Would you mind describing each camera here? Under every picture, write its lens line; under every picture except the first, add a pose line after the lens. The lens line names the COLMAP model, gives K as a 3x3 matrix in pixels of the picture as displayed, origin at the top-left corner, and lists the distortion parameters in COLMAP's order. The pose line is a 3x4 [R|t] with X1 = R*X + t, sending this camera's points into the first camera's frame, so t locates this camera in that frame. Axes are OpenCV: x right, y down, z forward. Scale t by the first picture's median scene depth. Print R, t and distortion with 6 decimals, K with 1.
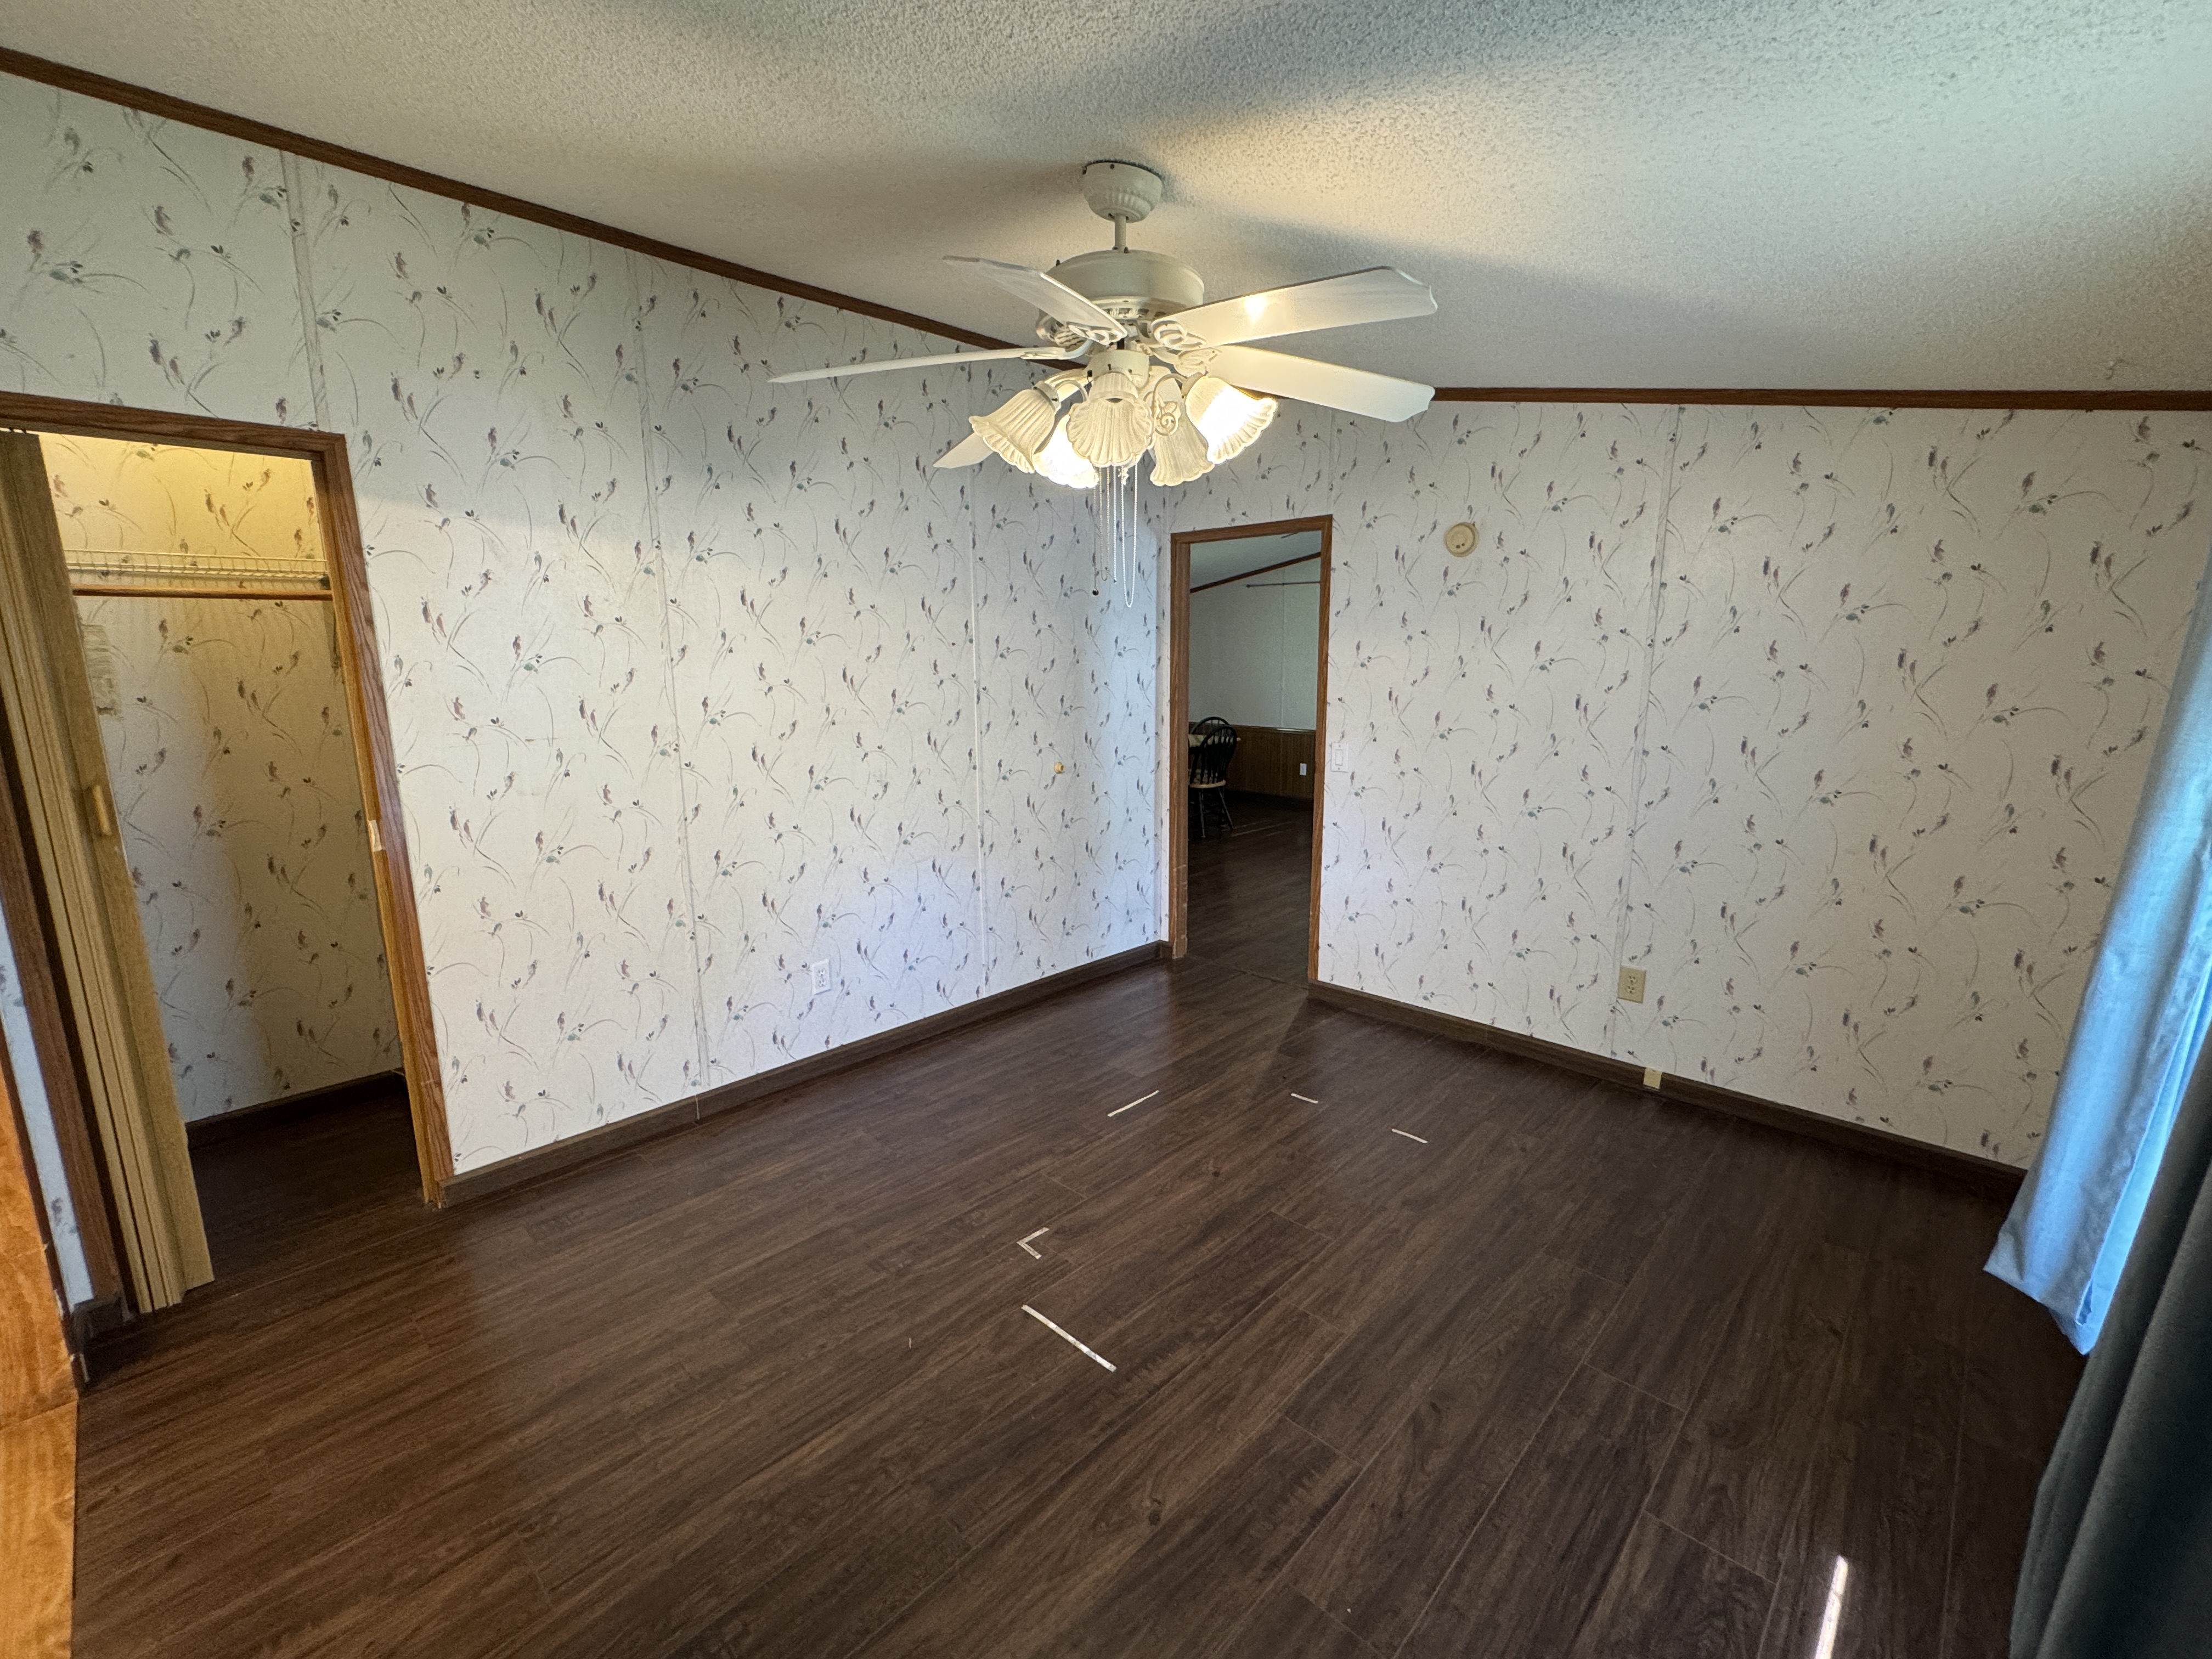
lens RADIAL K [[944.1, 0, 1101.8], [0, 944.1, 827.9], [0, 0, 1]] dist [-0.004778, 0.000005]
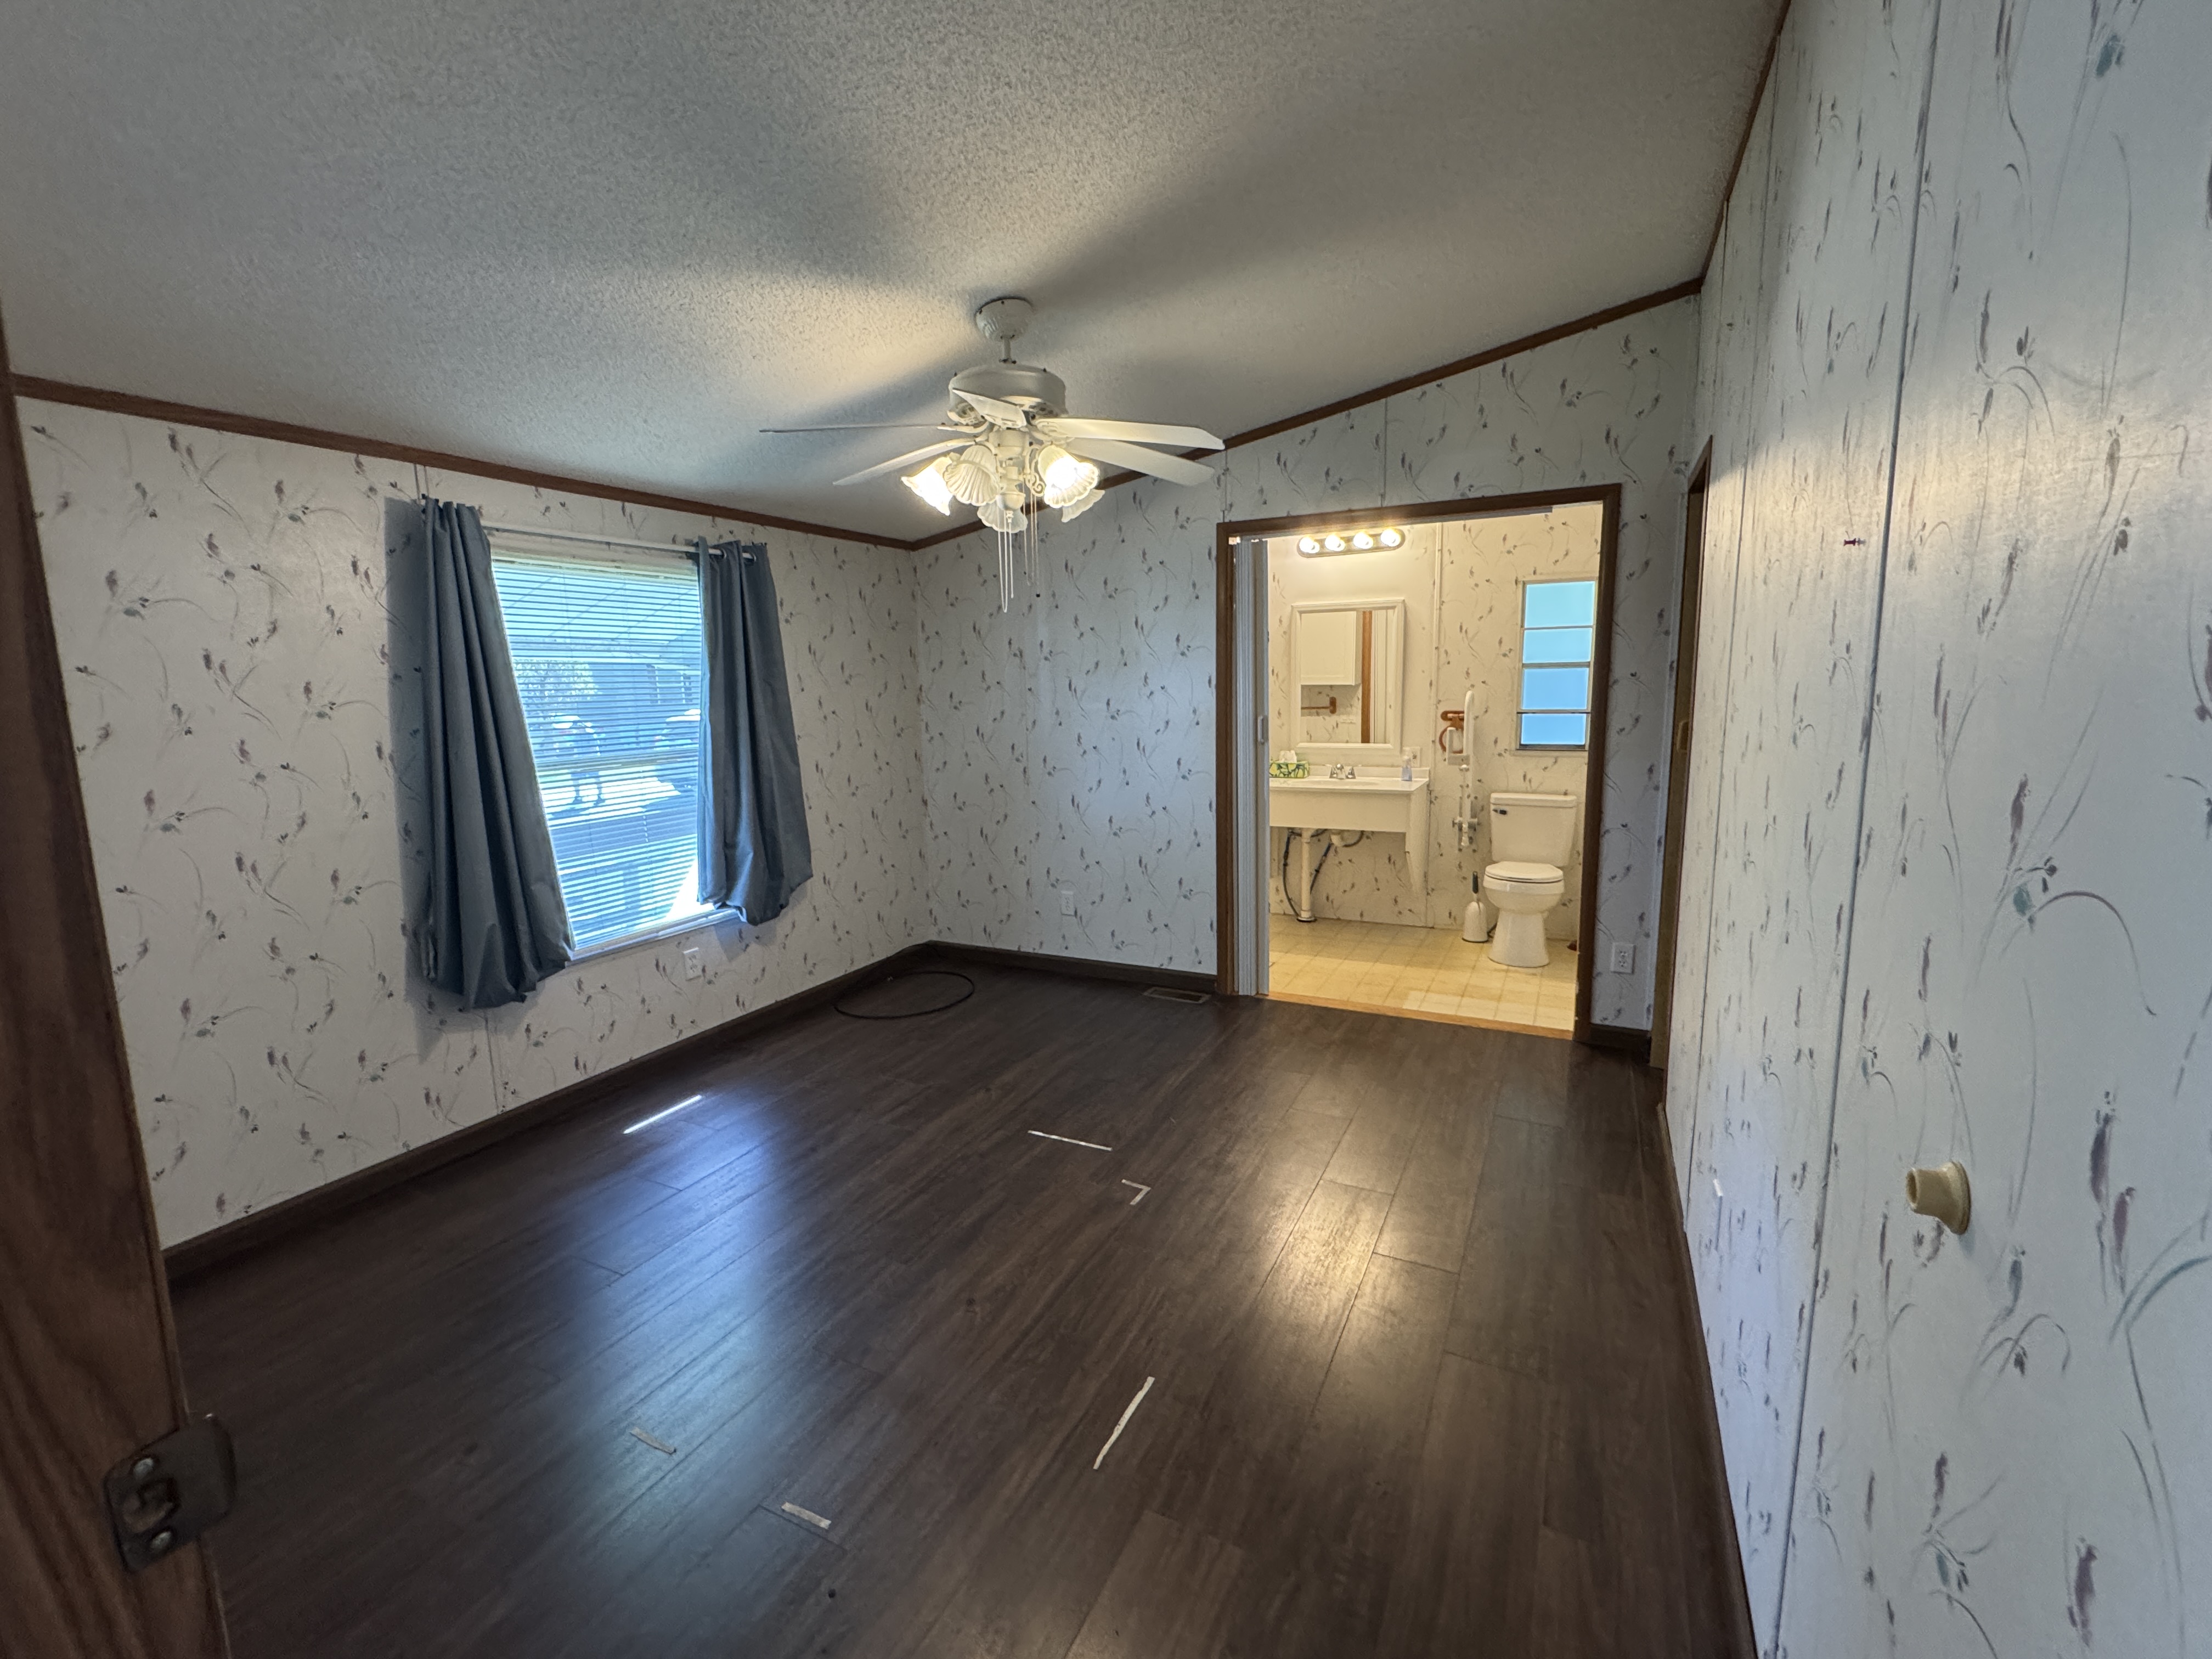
lens RADIAL K [[944.1, 0, 1101.8], [0, 944.1, 827.9], [0, 0, 1]] dist [-0.004778, 0.000005]
pose [[-0.956725, 0.058827, -0.284987, 0.290170], [-0.037105, 0.946697, 0.319983, -0.341585], [0.288620, 0.316710, -0.903545, 2.158483]]
